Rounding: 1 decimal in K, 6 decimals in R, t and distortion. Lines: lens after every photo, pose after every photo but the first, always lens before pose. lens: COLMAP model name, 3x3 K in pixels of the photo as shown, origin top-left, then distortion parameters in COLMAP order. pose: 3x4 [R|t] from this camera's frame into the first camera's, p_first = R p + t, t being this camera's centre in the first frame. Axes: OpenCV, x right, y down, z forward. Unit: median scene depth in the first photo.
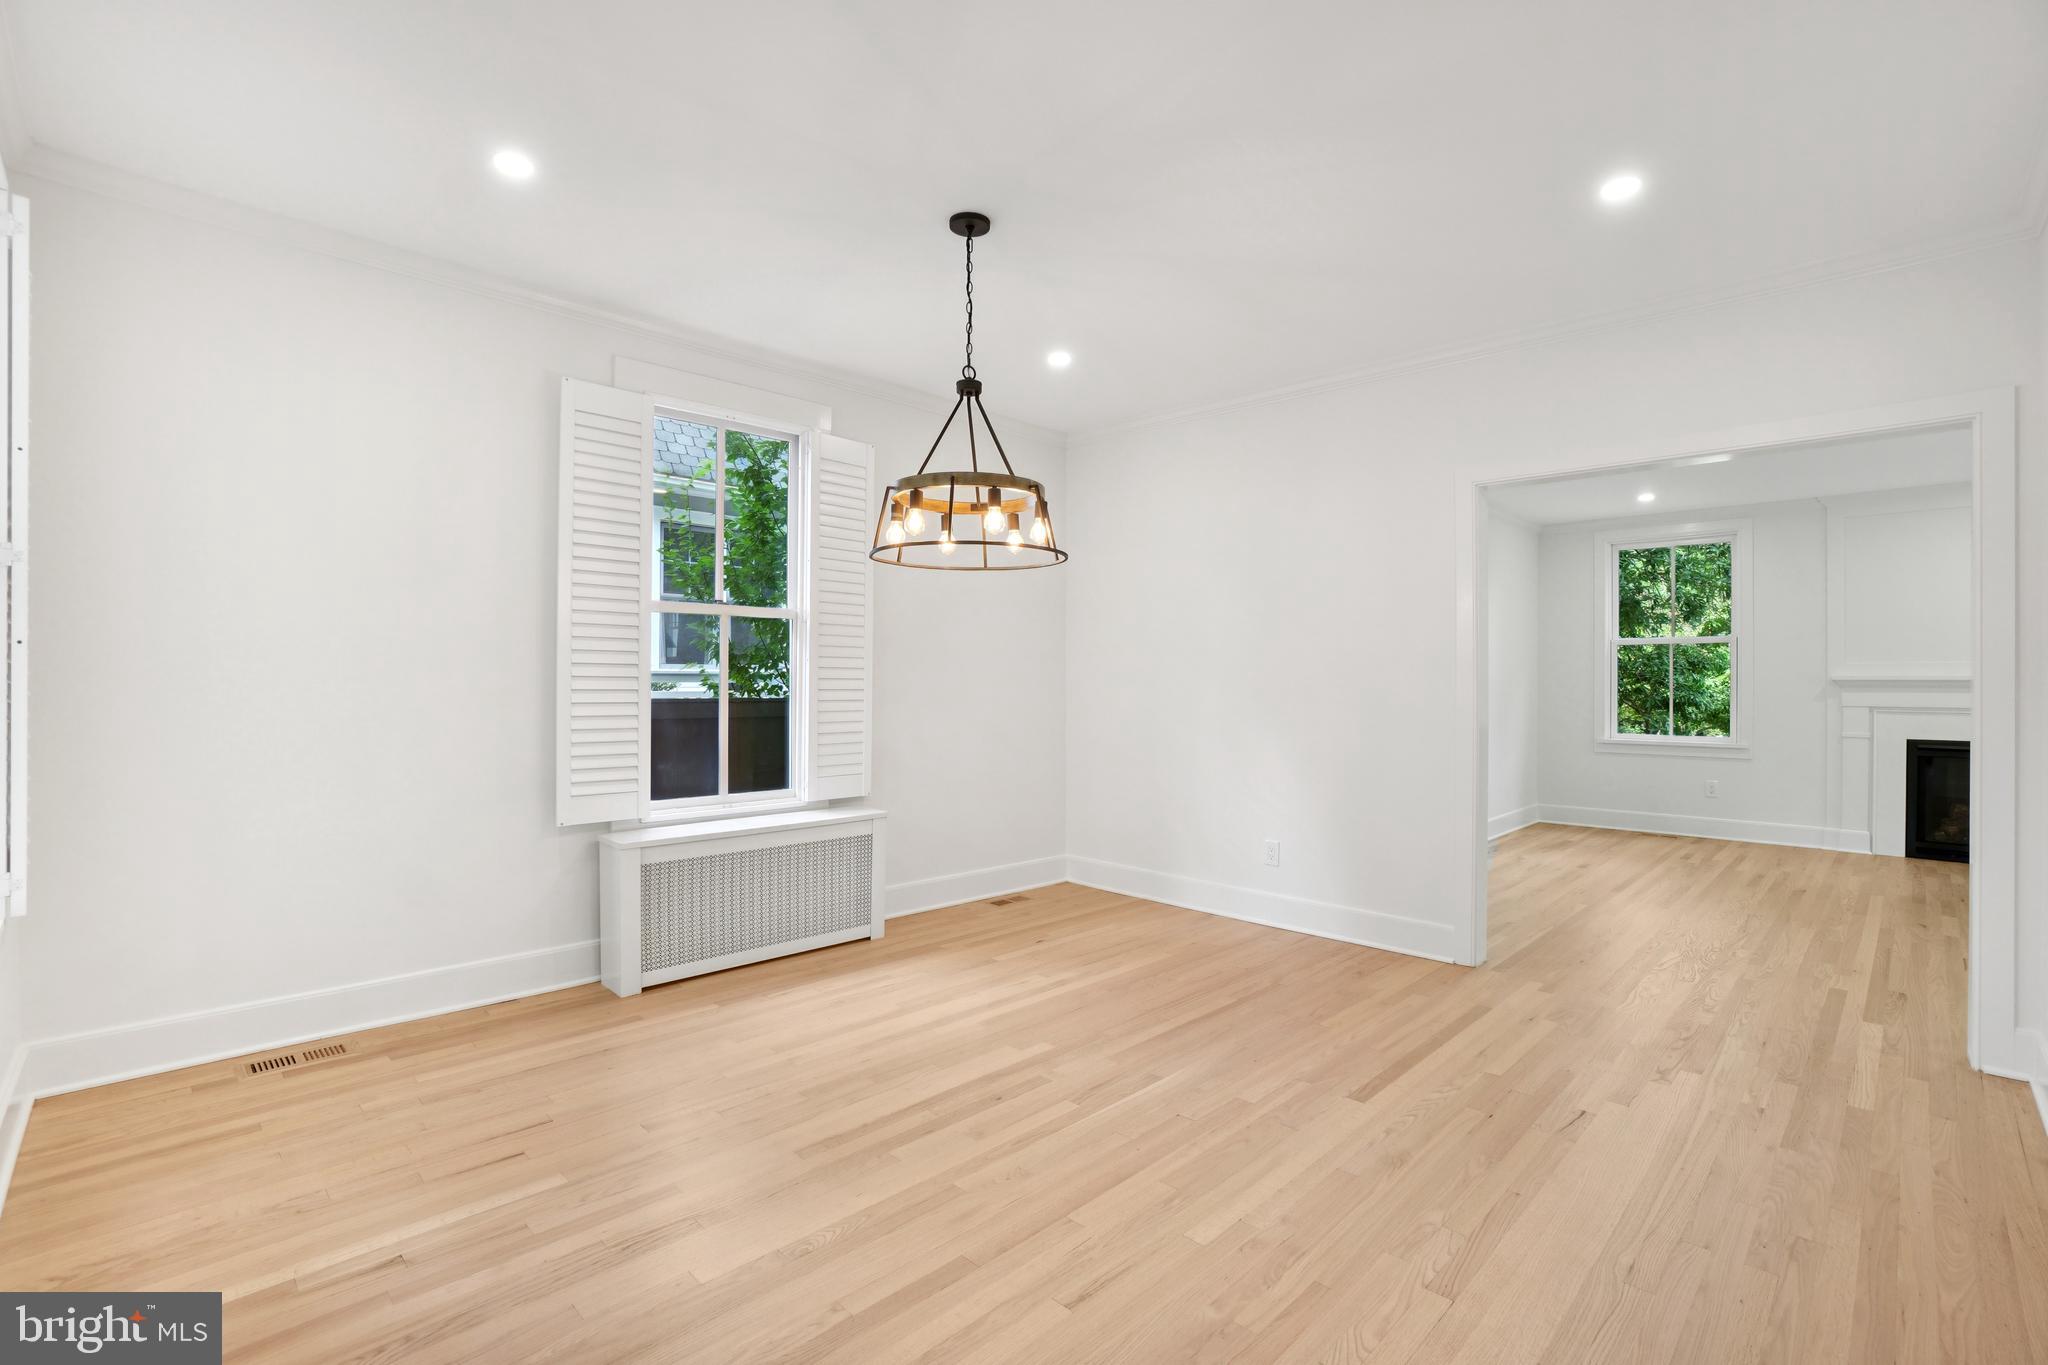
lens RADIAL K [[920.4, 0, 1018.7], [0, 920.4, 688.5], [0, 0, 1]] dist [-0.026827, 0.005826]
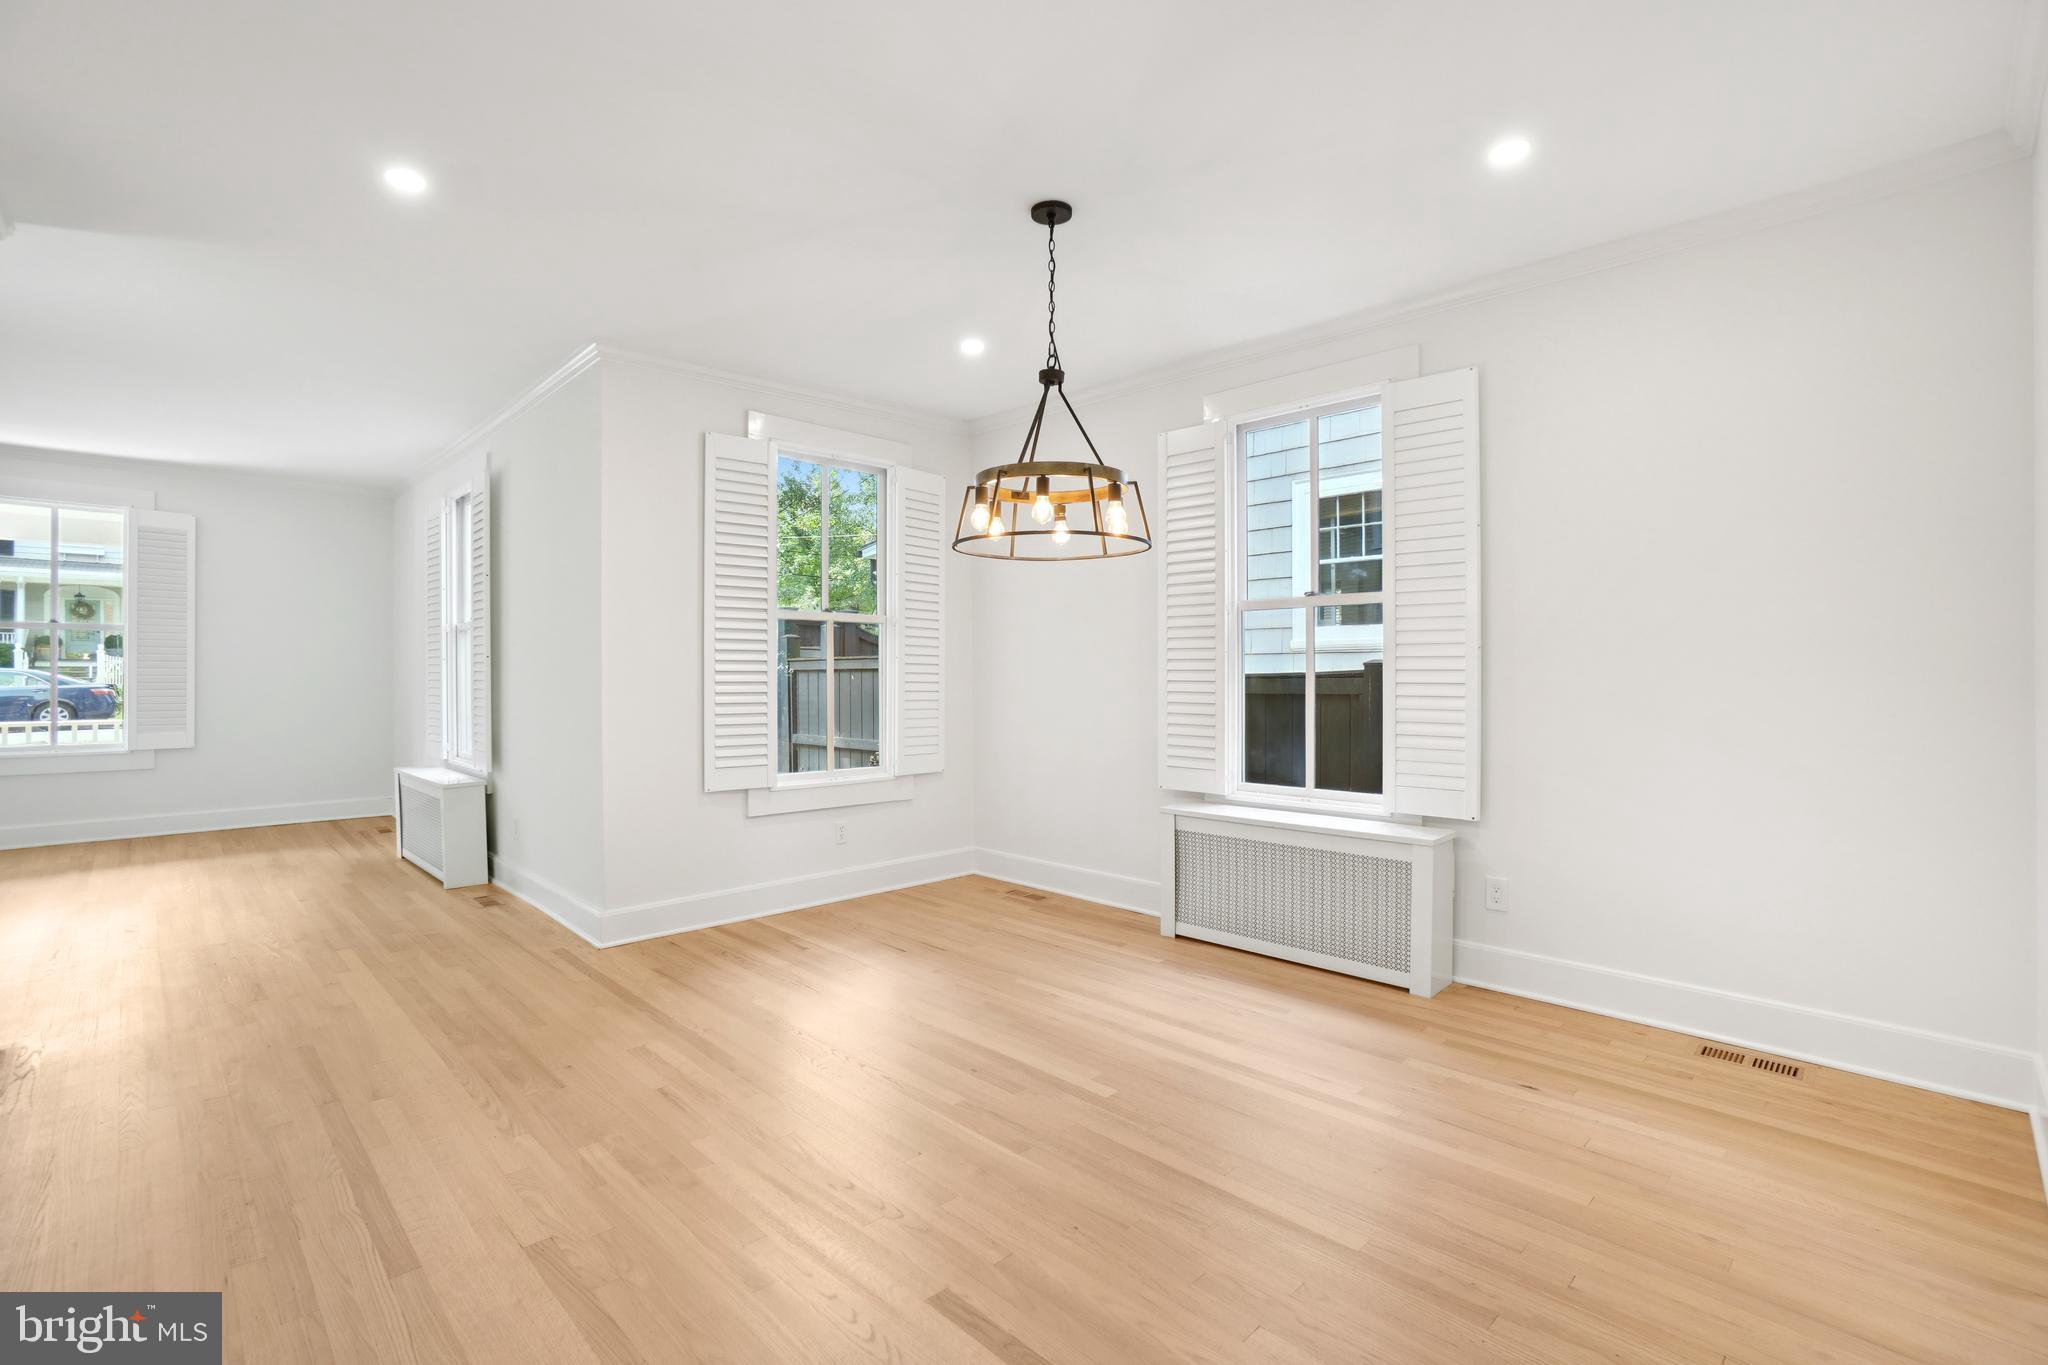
lens RADIAL K [[920.4, 0, 1009.2], [0, 920.4, 674.6], [0, 0, 1]] dist [-0.026827, 0.005826]
pose [[-0.013312, -0.011946, -0.999840, 0.779182], [-0.002545, 0.999926, -0.011913, 0.007225], [0.999908, 0.002386, -0.013341, 0.799279]]
